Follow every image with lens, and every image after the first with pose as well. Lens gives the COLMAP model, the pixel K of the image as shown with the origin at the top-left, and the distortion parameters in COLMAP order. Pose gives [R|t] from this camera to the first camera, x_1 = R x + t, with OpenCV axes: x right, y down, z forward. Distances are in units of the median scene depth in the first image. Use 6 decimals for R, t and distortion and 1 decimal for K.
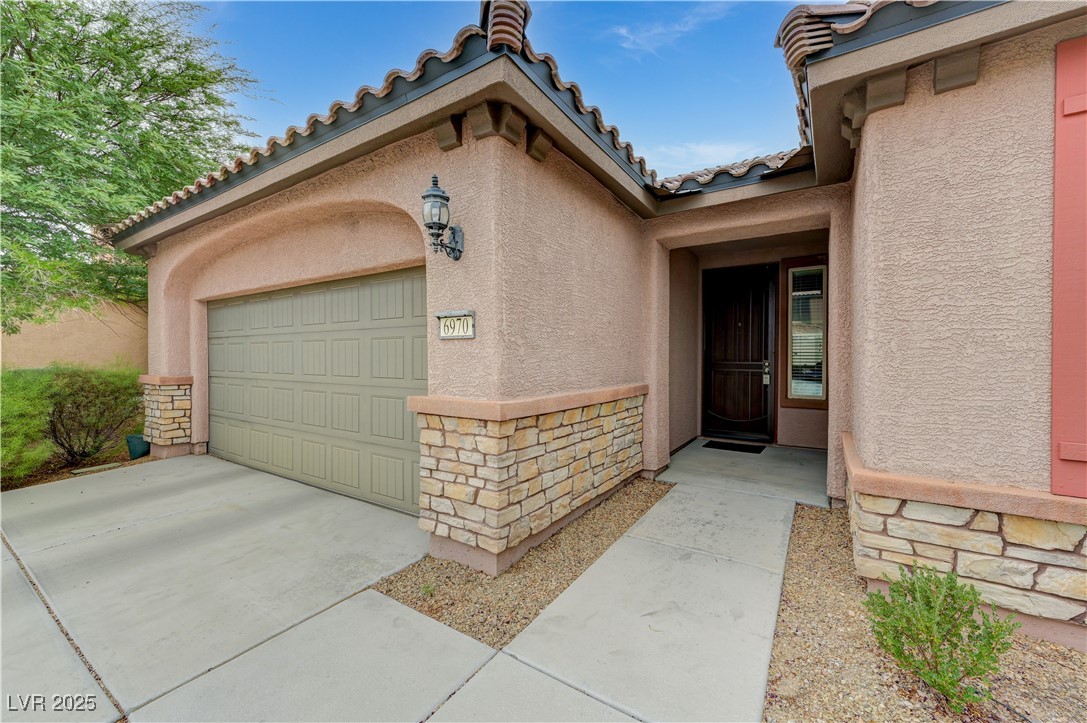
lens RADIAL K [[427.1, 0, 546.7], [0, 427.1, 360.7], [0, 0, 1]] dist [-0.000293, 0.000485]
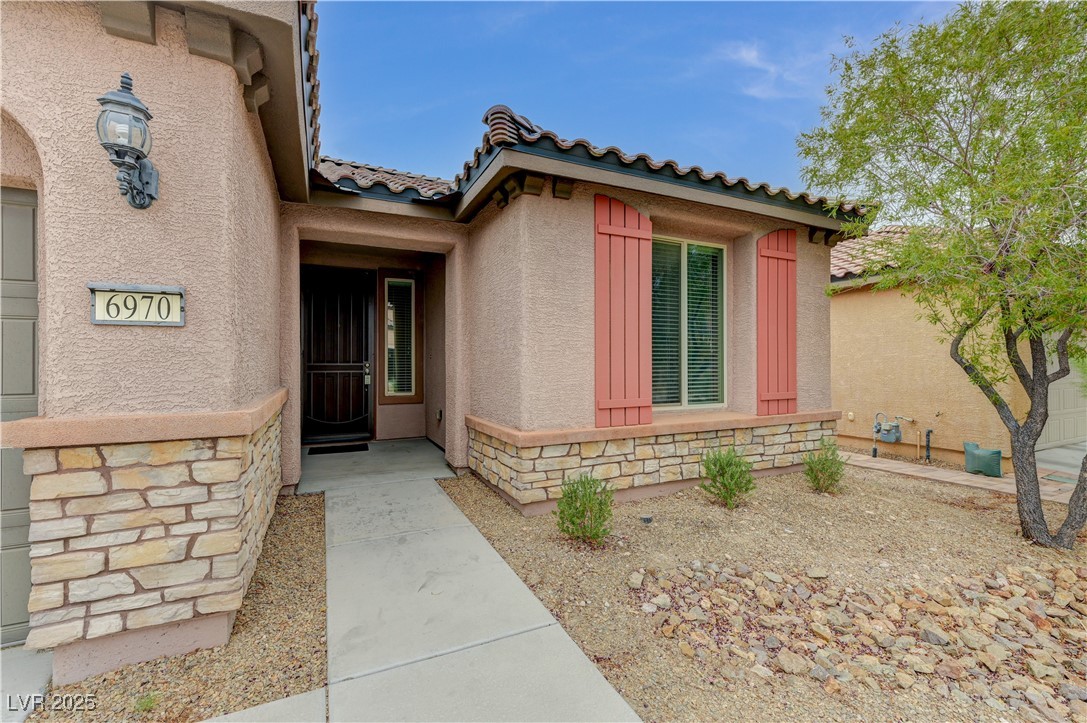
lens RADIAL K [[460.1, 0, 542.7], [0, 460.1, 360.1], [0, 0, 1]] dist [0.000291, -0.000050]
pose [[0.521962, -0.000179, 0.852969, -0.494300], [0.009235, 0.999943, -0.005441, 0.012205], [-0.852919, 0.010717, 0.521933, 0.086442]]
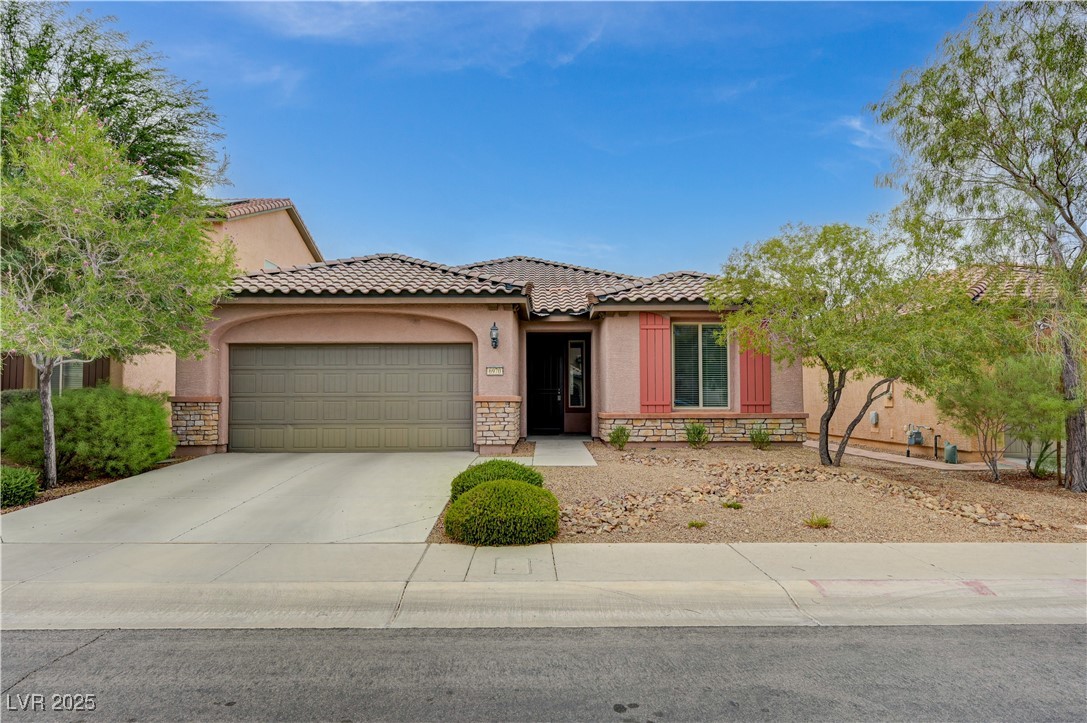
lens RADIAL K [[610.4, 0, 543.5], [0, 610.4, 361.5], [0, 0, 1]] dist [-0.000879, 0.000016]
pose [[0.840459, 0.029053, 0.541095, -2.180156], [0.007959, 0.997792, -0.065936, 0.131578], [-0.541816, 0.059723, 0.838372, -2.664929]]
